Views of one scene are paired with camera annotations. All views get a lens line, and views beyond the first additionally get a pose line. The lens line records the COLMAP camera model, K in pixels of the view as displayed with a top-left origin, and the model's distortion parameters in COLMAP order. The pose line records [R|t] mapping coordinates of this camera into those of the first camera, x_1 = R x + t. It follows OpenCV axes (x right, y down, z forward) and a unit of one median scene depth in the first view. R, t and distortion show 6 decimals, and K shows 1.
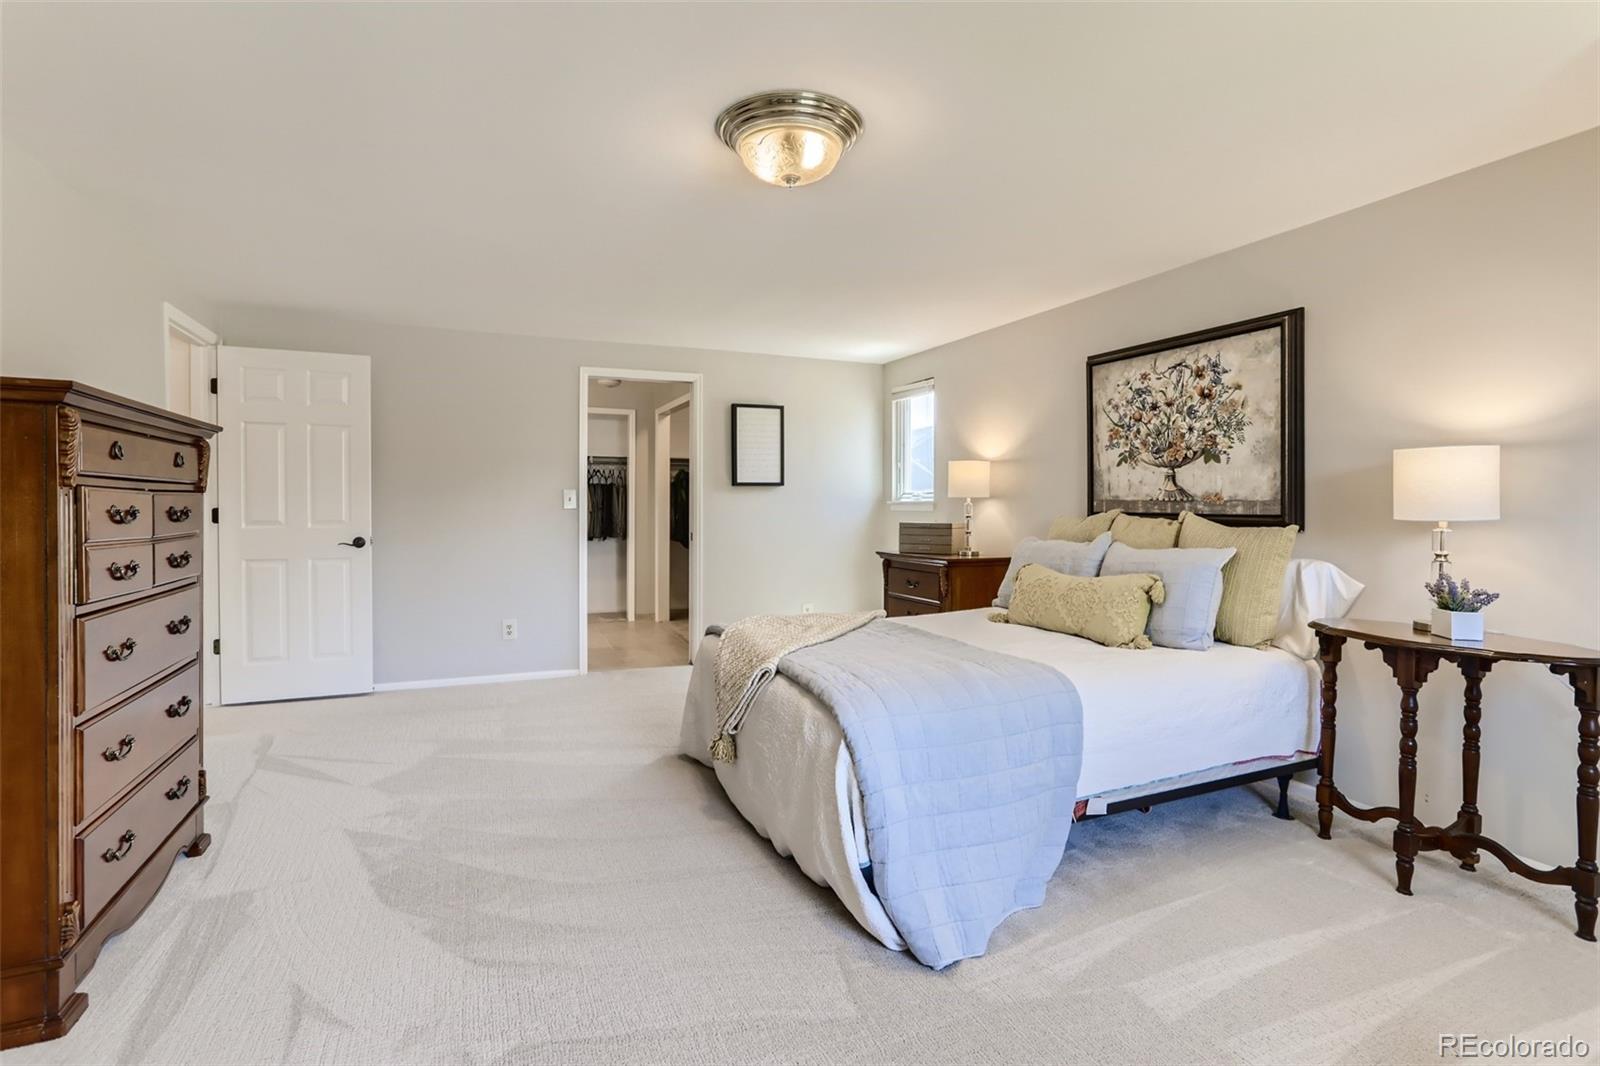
lens RADIAL K [[773.0, 0, 797.5], [0, 773.0, 520.4], [0, 0, 1]] dist [-0.000125, 0.001617]
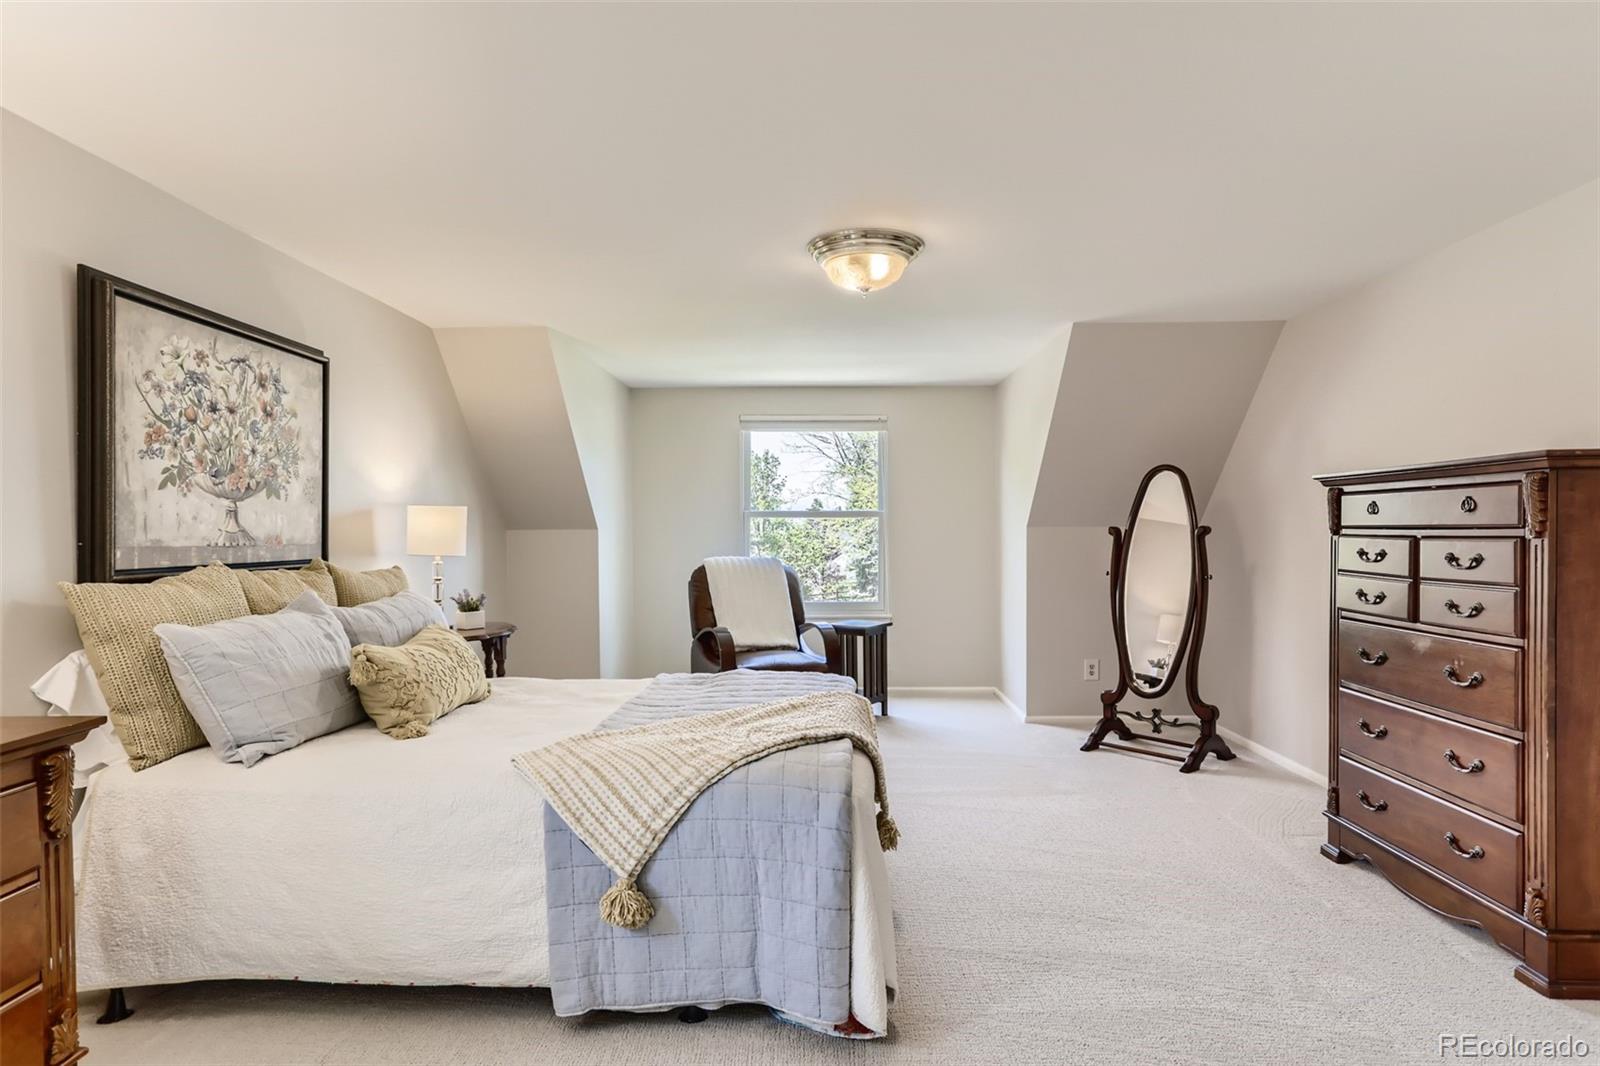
lens RADIAL K [[797.6, 0, 808.4], [0, 797.6, 534.9], [0, 0, 1]] dist [-0.014530, 0.002535]
pose [[-0.901601, -0.000173, 0.432568, -0.311538], [0.012300, 0.999585, 0.026036, -0.048266], [-0.432394, 0.028794, -0.901225, 1.426541]]
